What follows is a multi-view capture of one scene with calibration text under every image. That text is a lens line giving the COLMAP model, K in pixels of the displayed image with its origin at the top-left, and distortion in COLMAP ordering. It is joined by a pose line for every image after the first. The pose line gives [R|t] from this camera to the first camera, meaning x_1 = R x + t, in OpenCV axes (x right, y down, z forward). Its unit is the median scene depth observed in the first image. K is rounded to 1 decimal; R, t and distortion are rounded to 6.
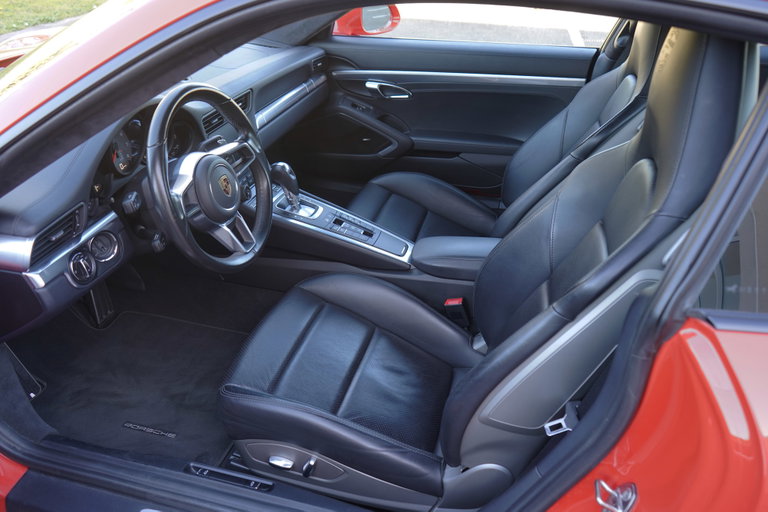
lens RADIAL K [[614.8, 0, 384.0], [0, 614.8, 256.0], [0, 0, 1]] dist [-0.002111, -0.004394]
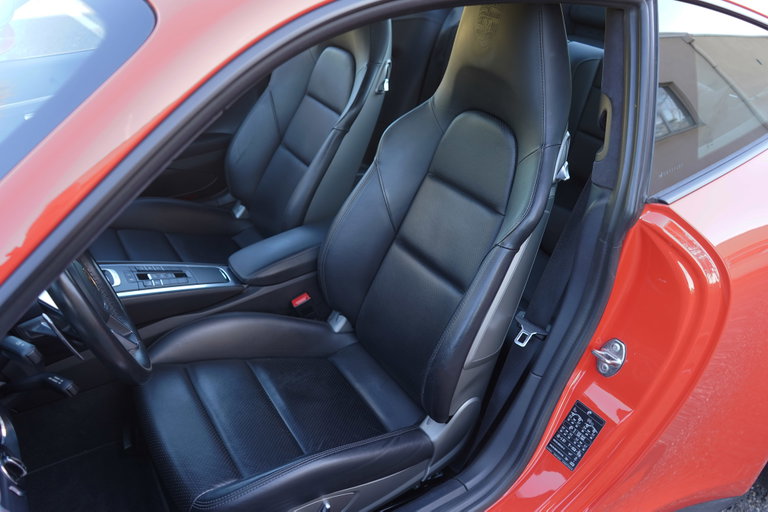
lens RADIAL K [[614.8, 0, 384.0], [0, 614.8, 256.0], [0, 0, 1]] dist [-0.002111, -0.004394]
pose [[0.700748, -0.397506, 0.592403, -0.259855], [0.368969, 0.912638, 0.175937, -0.084424], [-0.610586, 0.095291, 0.786196, 0.091504]]
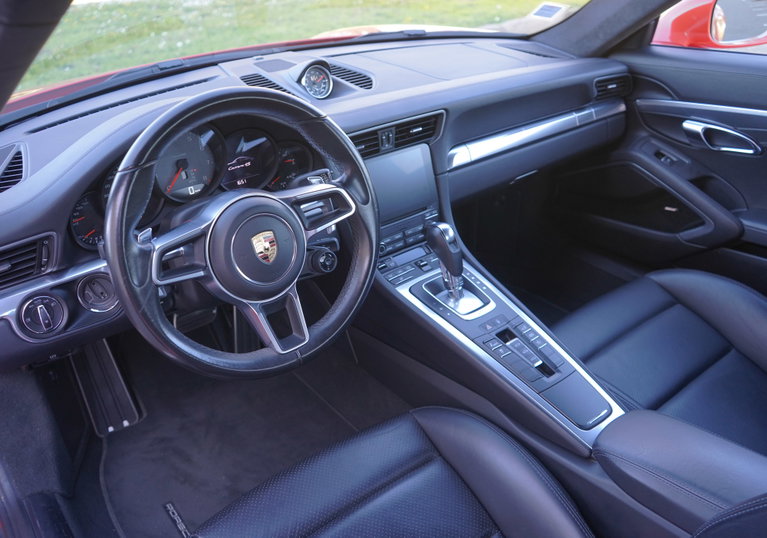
lens RADIAL K [[647.7, 0, 383.5], [0, 647.7, 269.0], [0, 0, 1]] dist [0.010761, 0.014728]
pose [[0.792950, 0.240992, -0.559601, 0.135743], [-0.255151, 0.965381, 0.054194, -0.094783], [0.553289, 0.099810, 0.826988, 0.297852]]
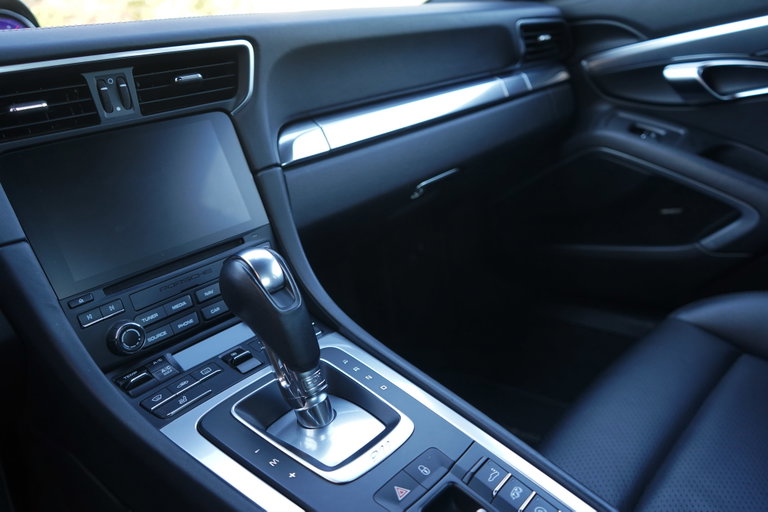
lens RADIAL K [[614.8, 0, 384.0], [0, 614.8, 256.0], [0, 0, 1]] dist [-0.002111, -0.004394]
pose [[0.858676, -0.000962, -0.512519, 0.018191], [-0.089852, 0.984228, -0.152385, -0.084630], [0.504582, 0.176900, 0.845047, 0.594827]]
